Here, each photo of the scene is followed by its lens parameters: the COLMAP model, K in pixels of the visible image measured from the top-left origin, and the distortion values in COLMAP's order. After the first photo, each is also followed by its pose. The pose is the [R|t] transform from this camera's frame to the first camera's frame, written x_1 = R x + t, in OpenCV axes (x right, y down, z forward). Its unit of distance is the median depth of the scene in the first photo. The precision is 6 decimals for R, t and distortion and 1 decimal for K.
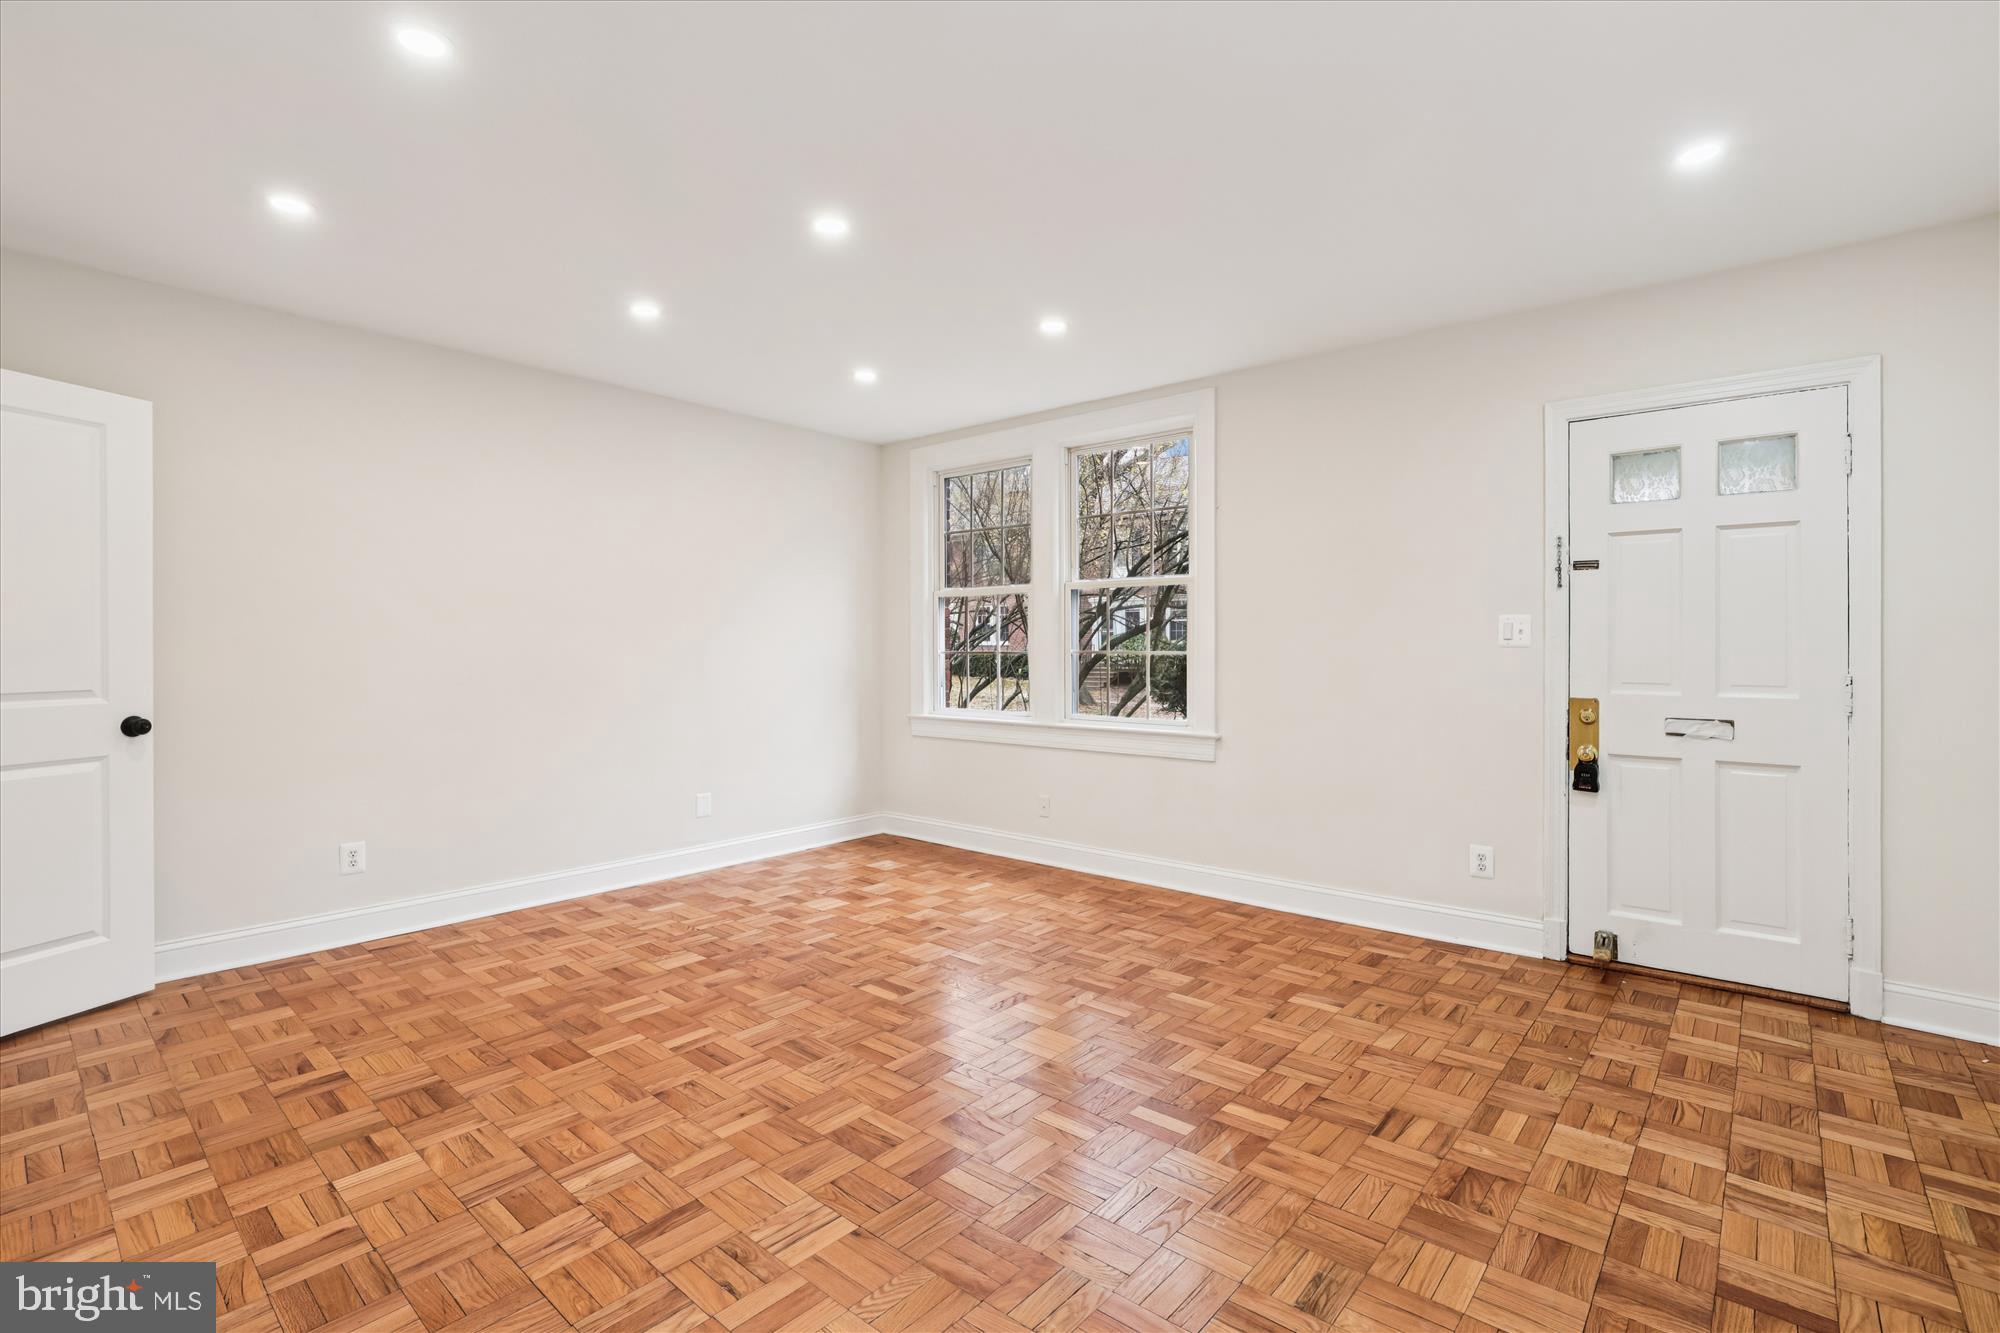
lens RADIAL K [[923.1, 0, 1042.9], [0, 923.1, 659.0], [0, 0, 1]] dist [-0.018631, 0.000911]
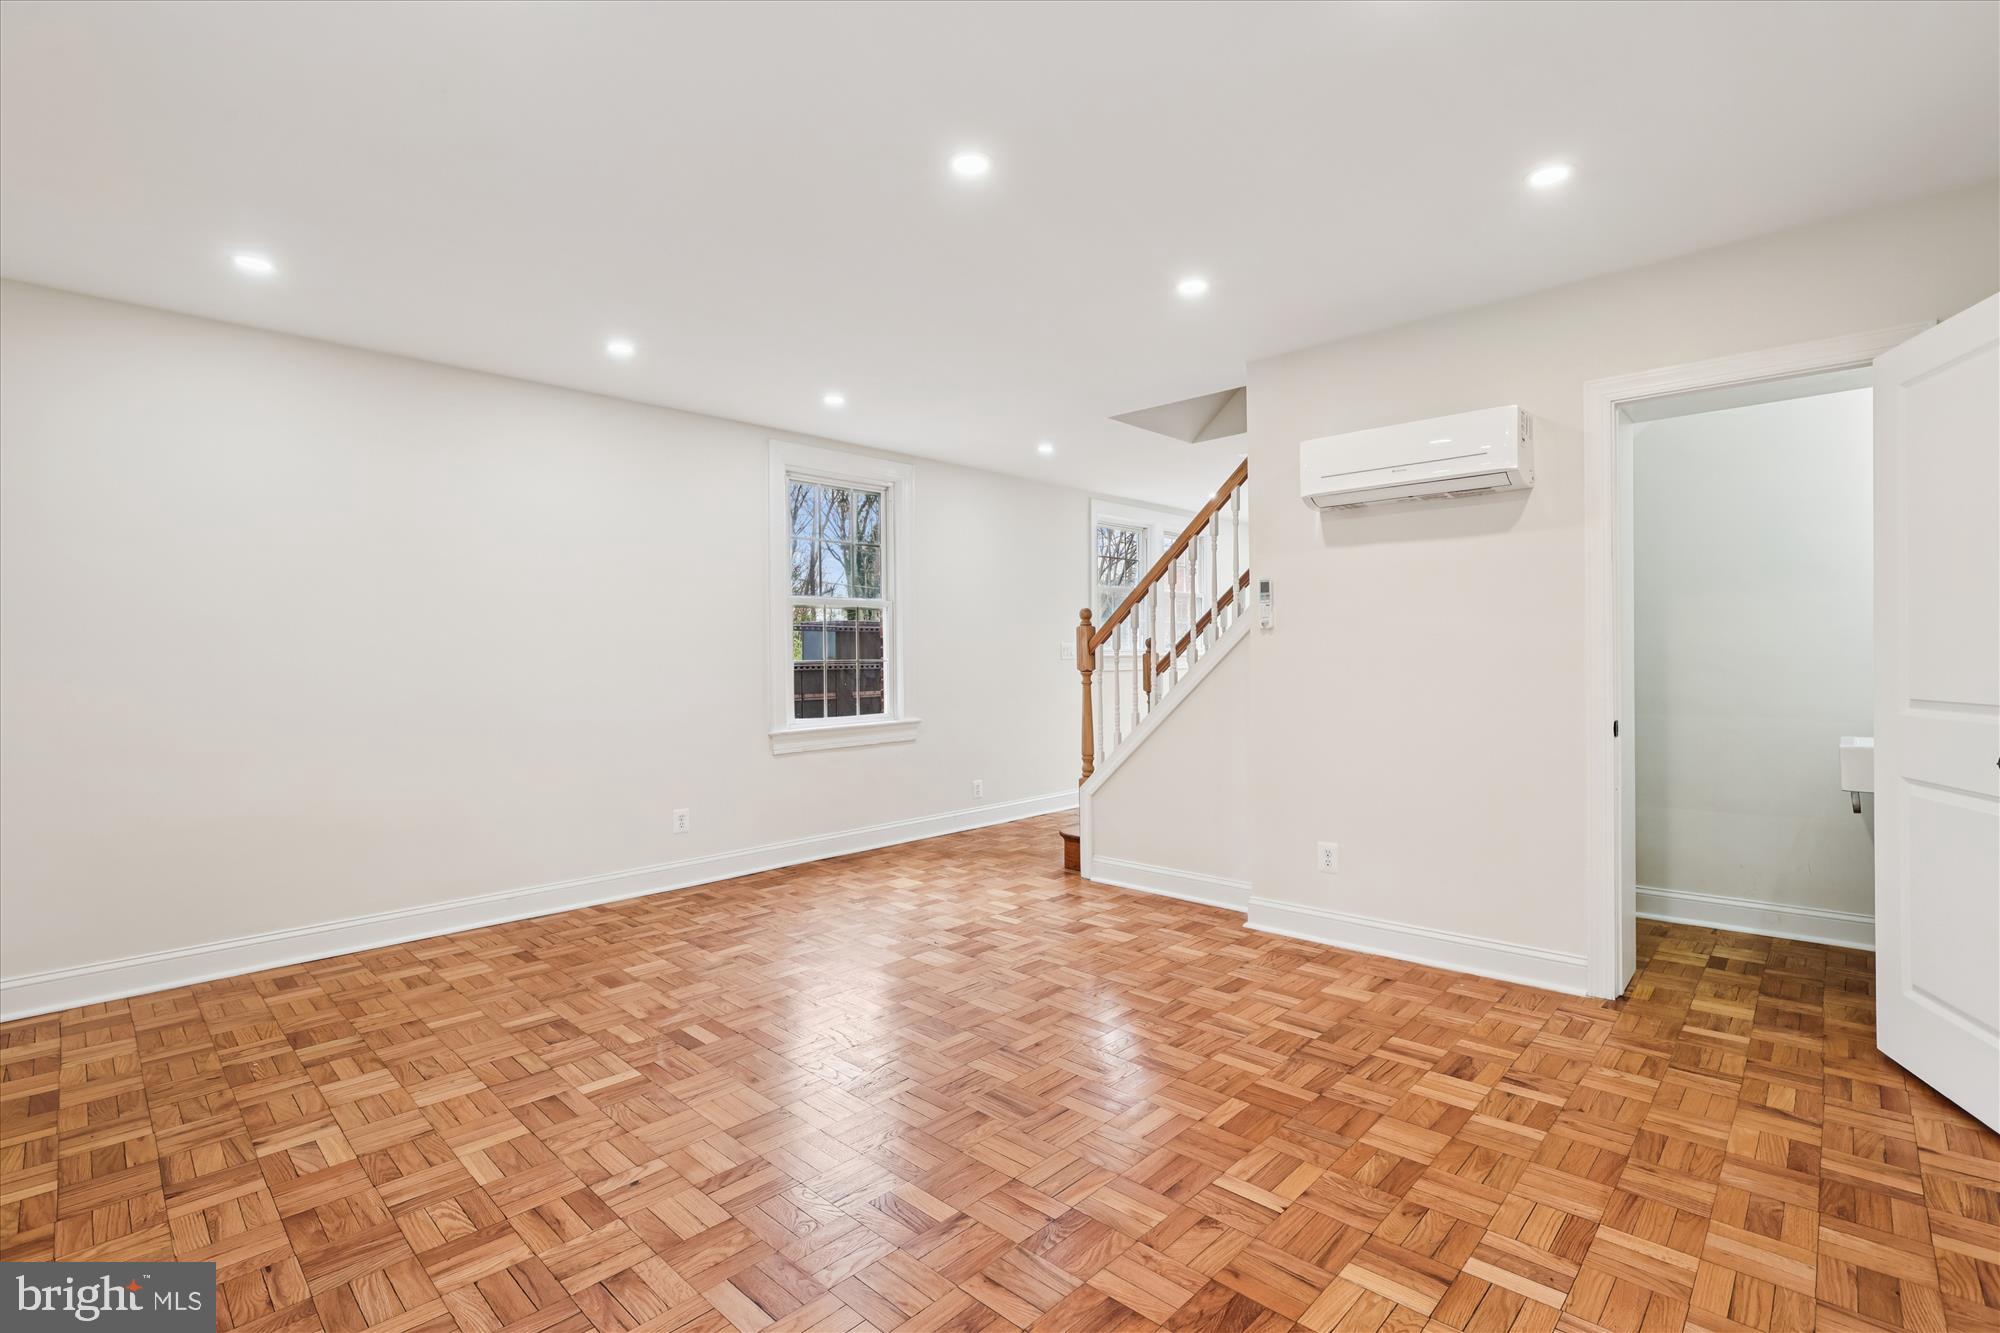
lens RADIAL K [[923.1, 0, 1004.7], [0, 923.1, 658.5], [0, 0, 1]] dist [-0.018631, 0.000911]
pose [[-0.996475, 0.010018, 0.083292, -0.284133], [0.011024, 0.999872, 0.011637, -0.014391], [-0.083165, 0.012514, -0.996457, 1.598776]]
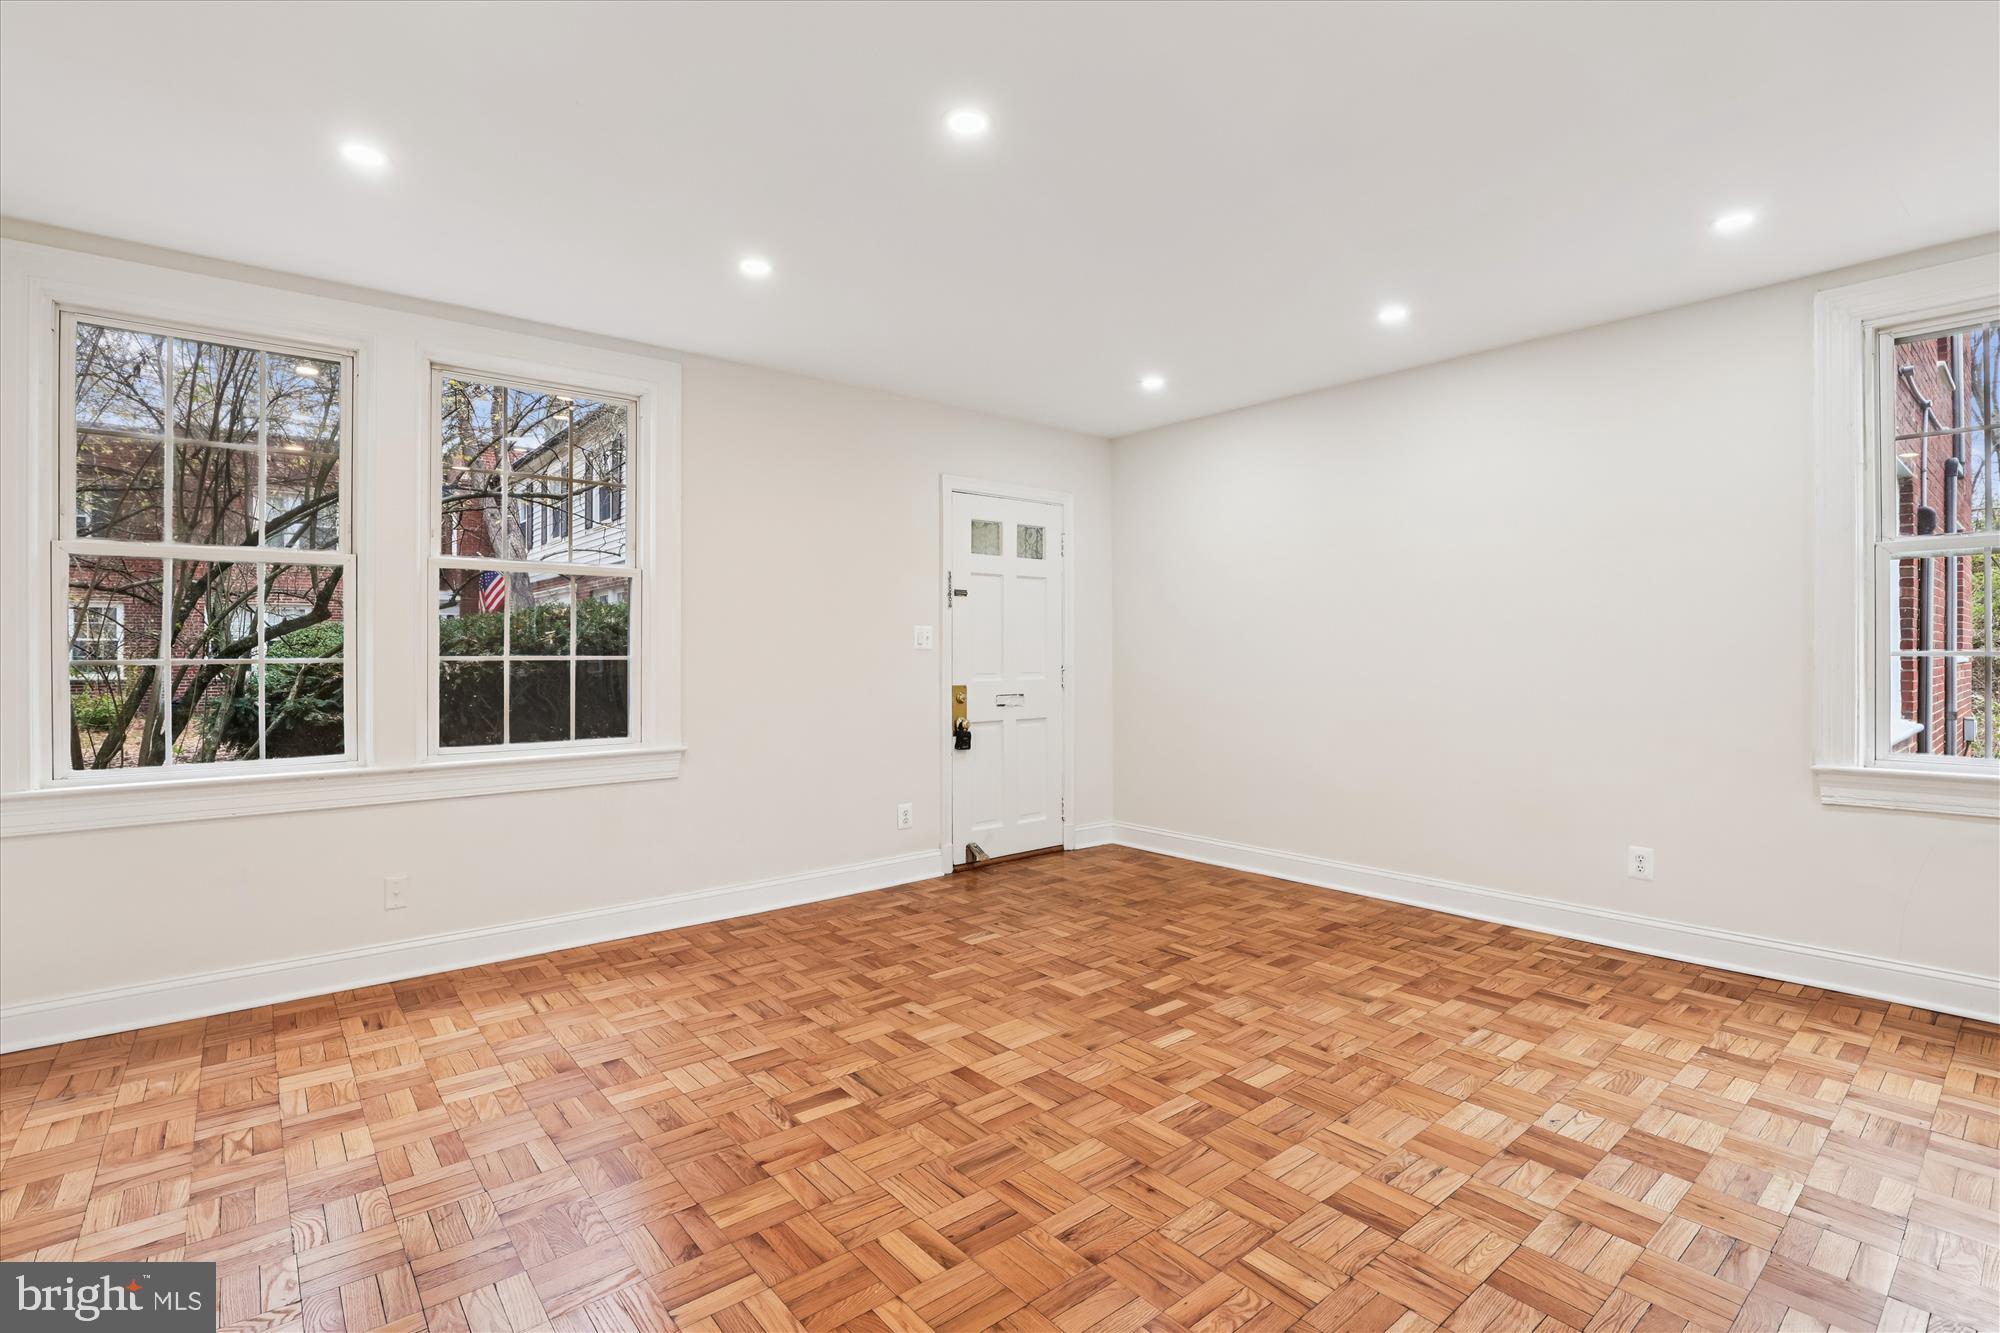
lens RADIAL K [[923.1, 0, 1003.5], [0, 923.1, 660.7], [0, 0, 1]] dist [-0.018631, 0.000911]
pose [[0.187461, -0.011740, 0.982202, -0.873274], [0.015613, 0.999838, 0.008971, -0.008266], [-0.982148, 0.013654, 0.187614, 0.706323]]
